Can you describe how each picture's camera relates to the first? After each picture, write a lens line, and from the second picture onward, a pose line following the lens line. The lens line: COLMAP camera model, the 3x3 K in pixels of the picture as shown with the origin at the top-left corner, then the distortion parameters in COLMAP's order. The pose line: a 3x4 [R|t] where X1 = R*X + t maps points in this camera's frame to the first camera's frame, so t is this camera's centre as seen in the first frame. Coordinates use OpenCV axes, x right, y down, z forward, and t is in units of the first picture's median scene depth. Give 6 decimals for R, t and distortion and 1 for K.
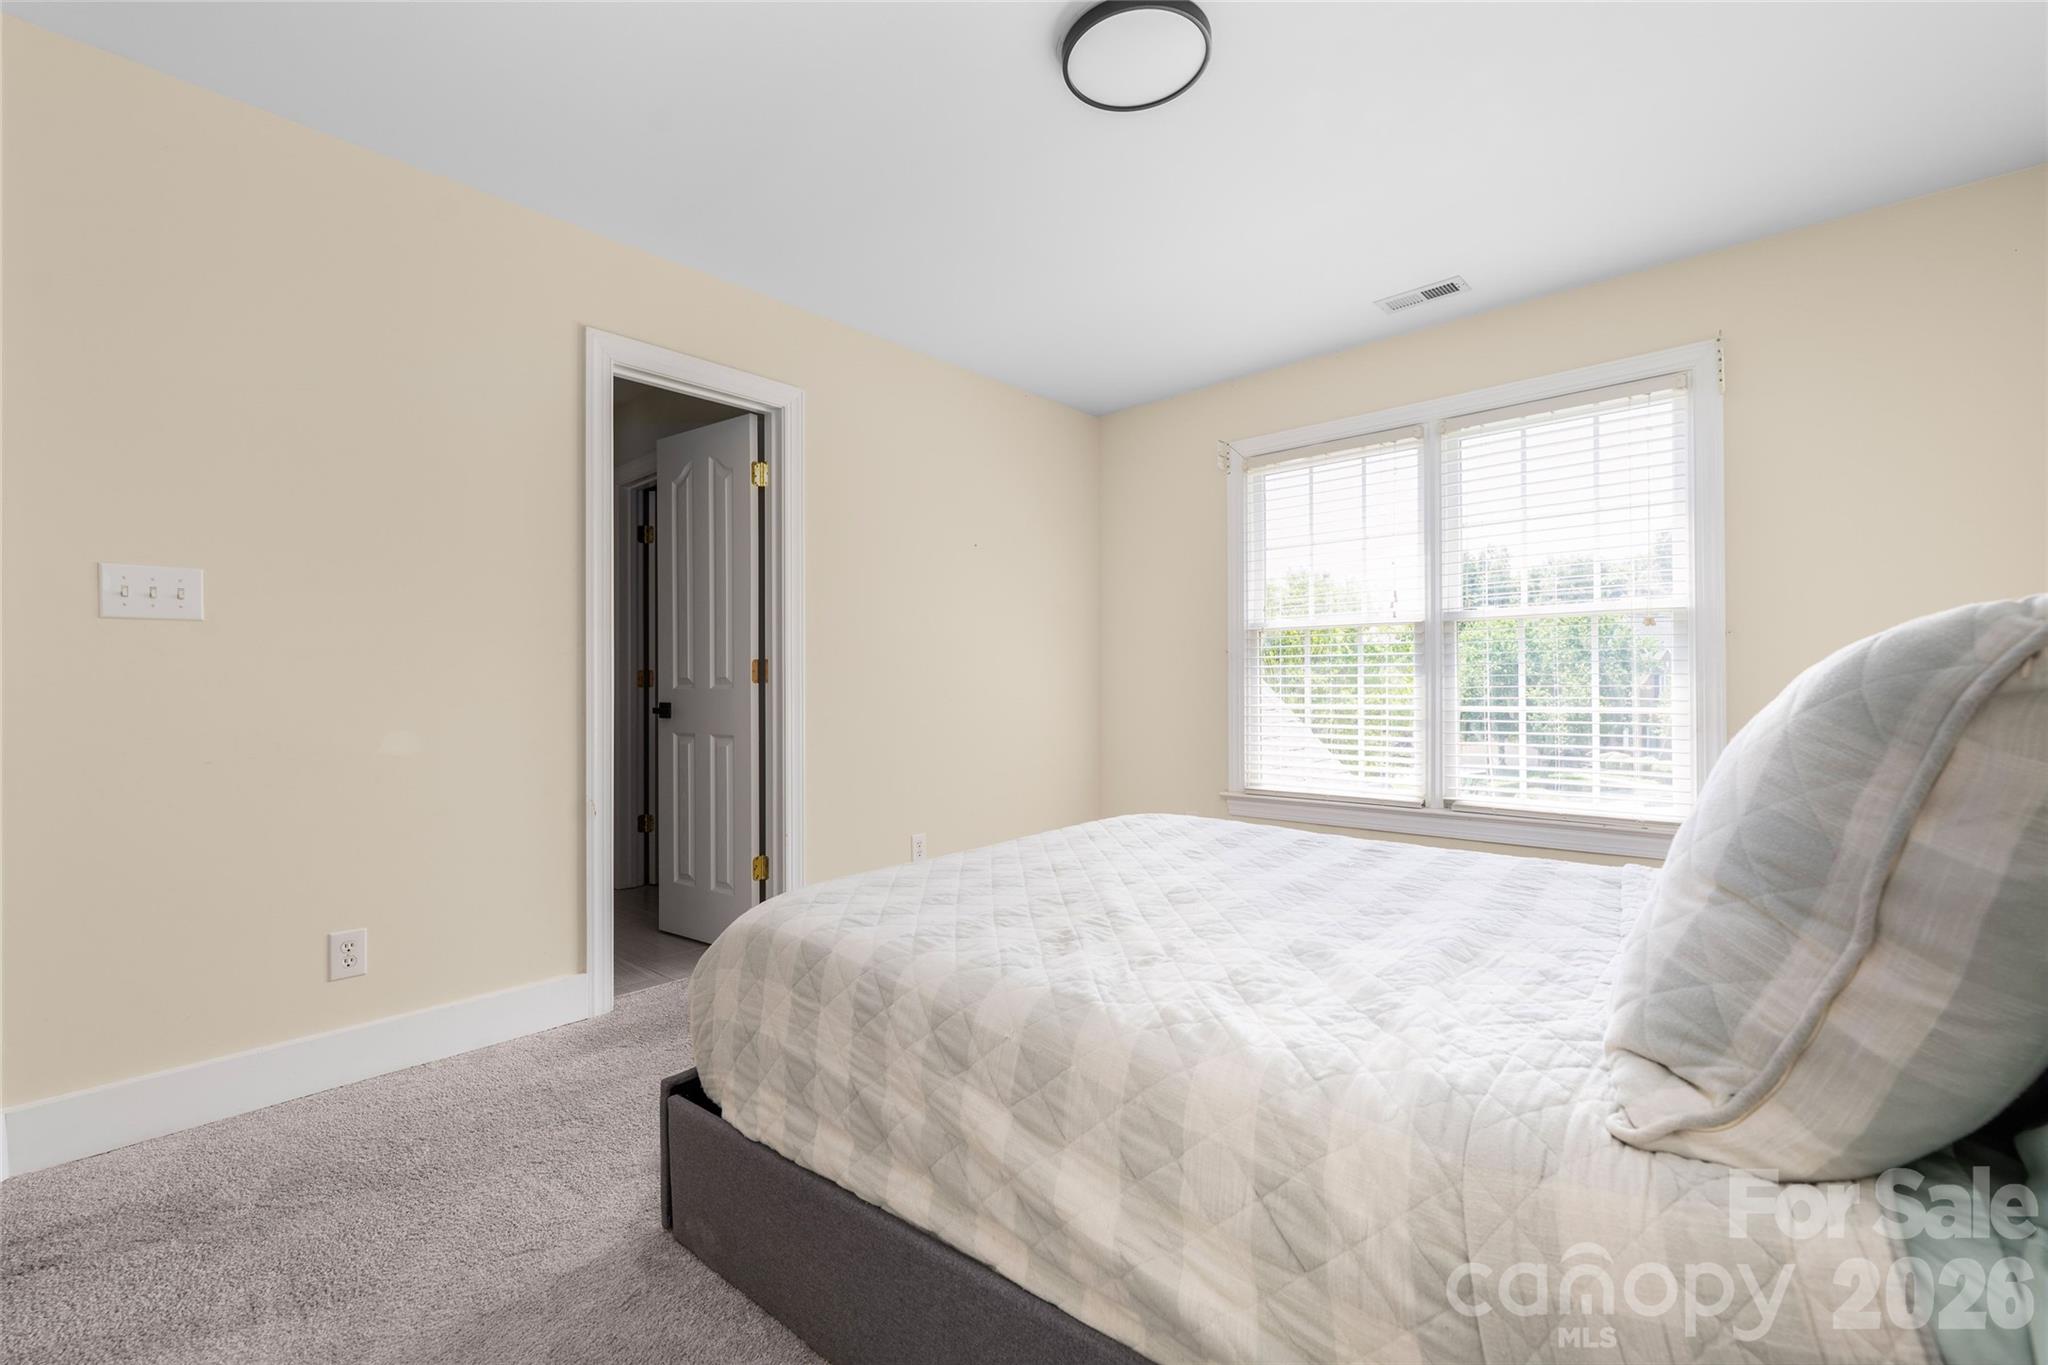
lens RADIAL K [[877.7, 0, 1029.2], [0, 877.7, 688.1], [0, 0, 1]] dist [-0.009097, 0.000293]
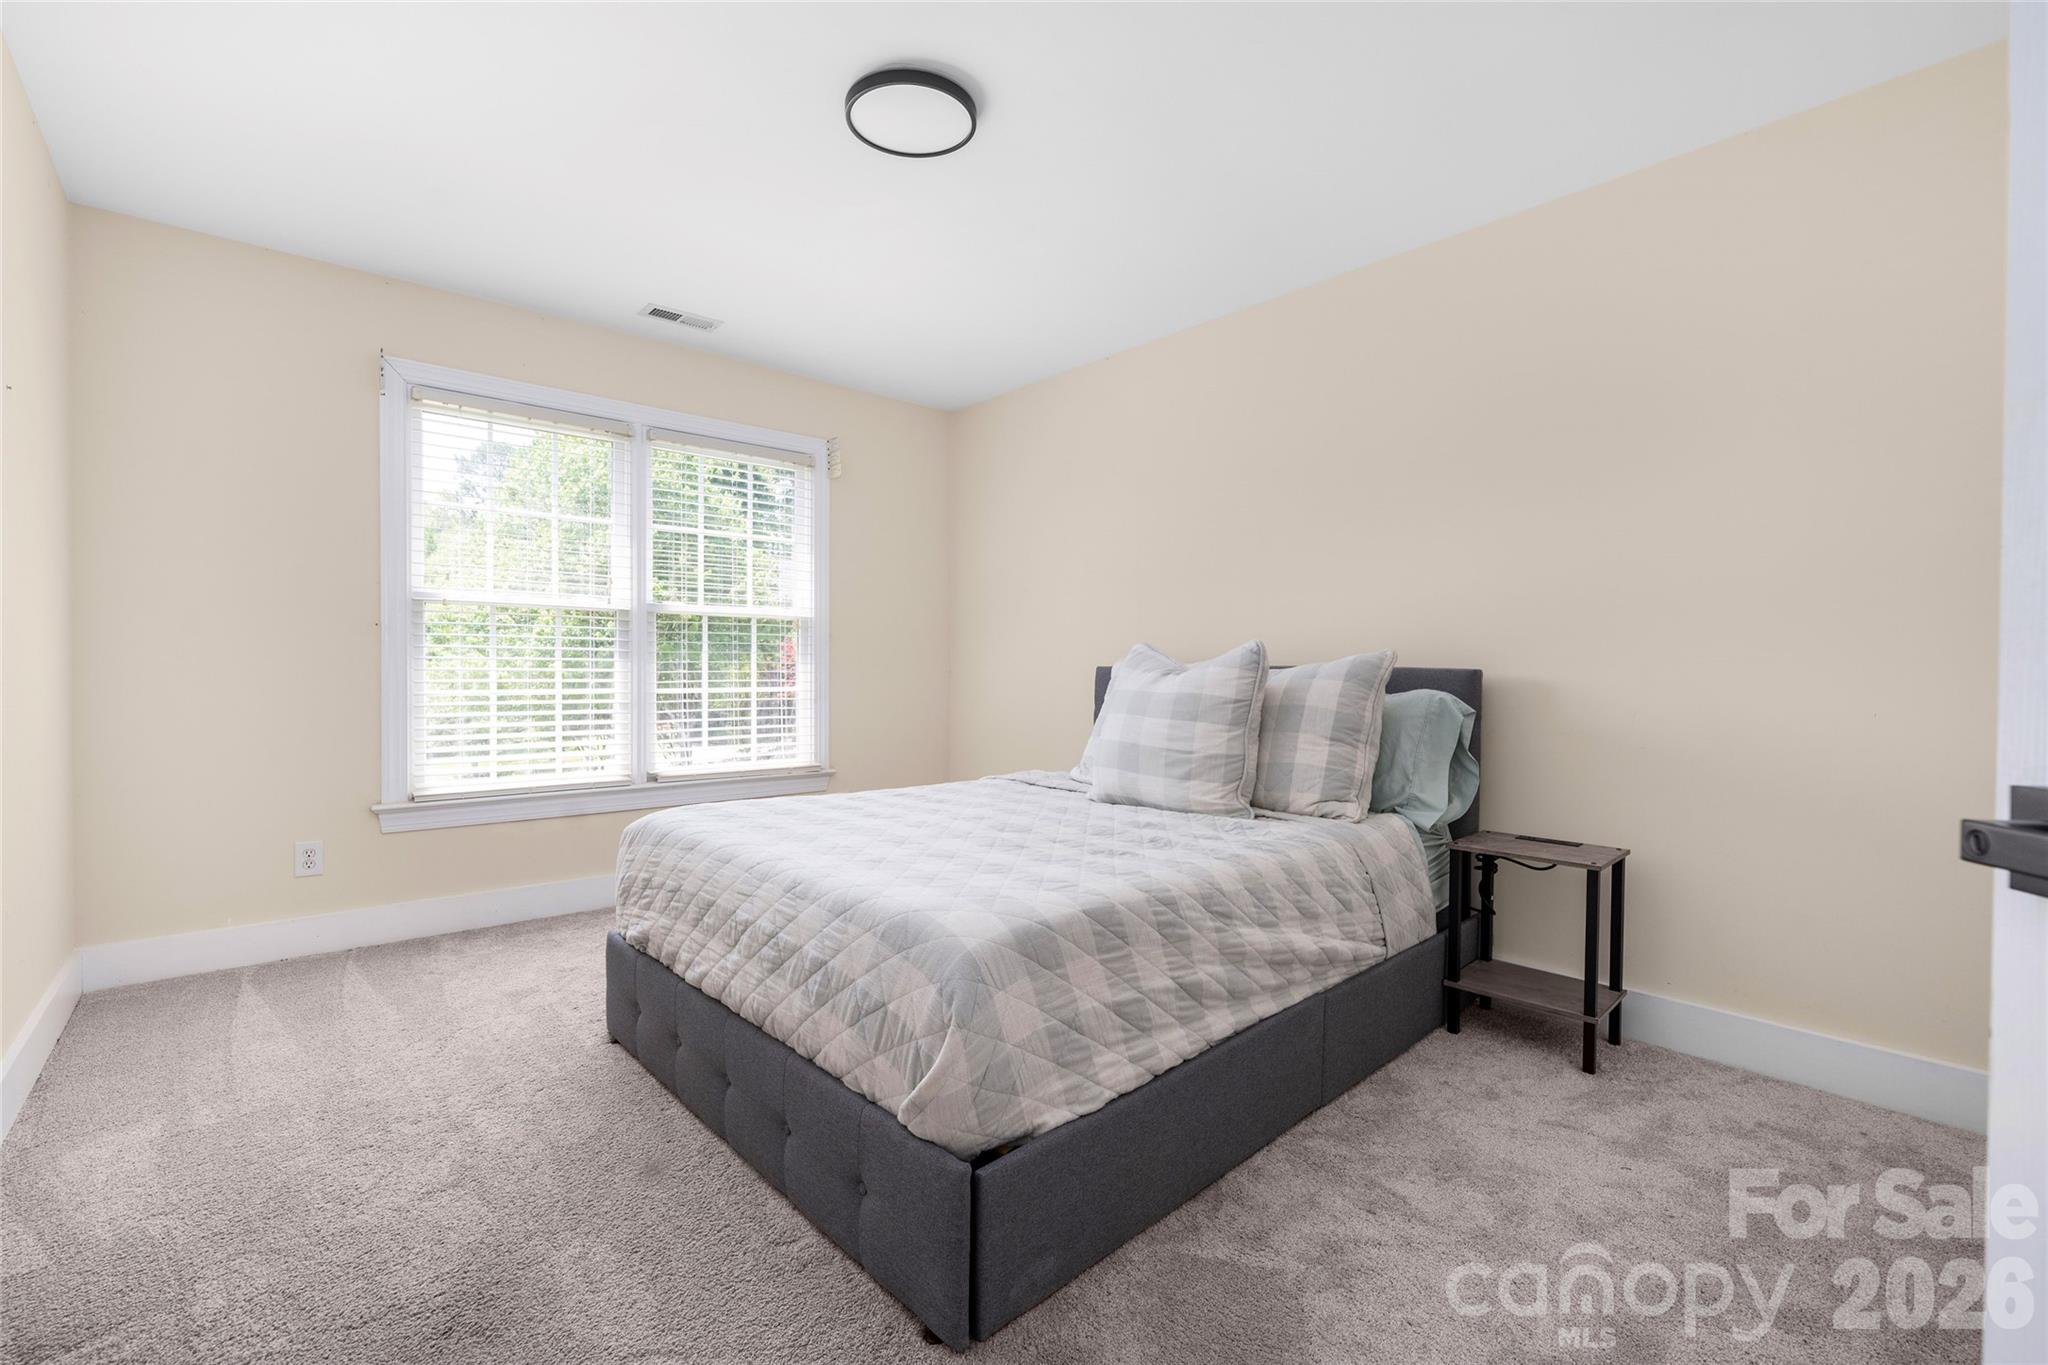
lens RADIAL K [[877.7, 0, 1029.2], [0, 877.7, 680.9], [0, 0, 1]] dist [-0.009097, 0.000293]
pose [[0.109694, -0.005600, 0.993950, -0.584046], [-0.004667, 0.999970, 0.006149, 0.001596], [-0.993954, -0.005313, 0.109665, 0.419078]]
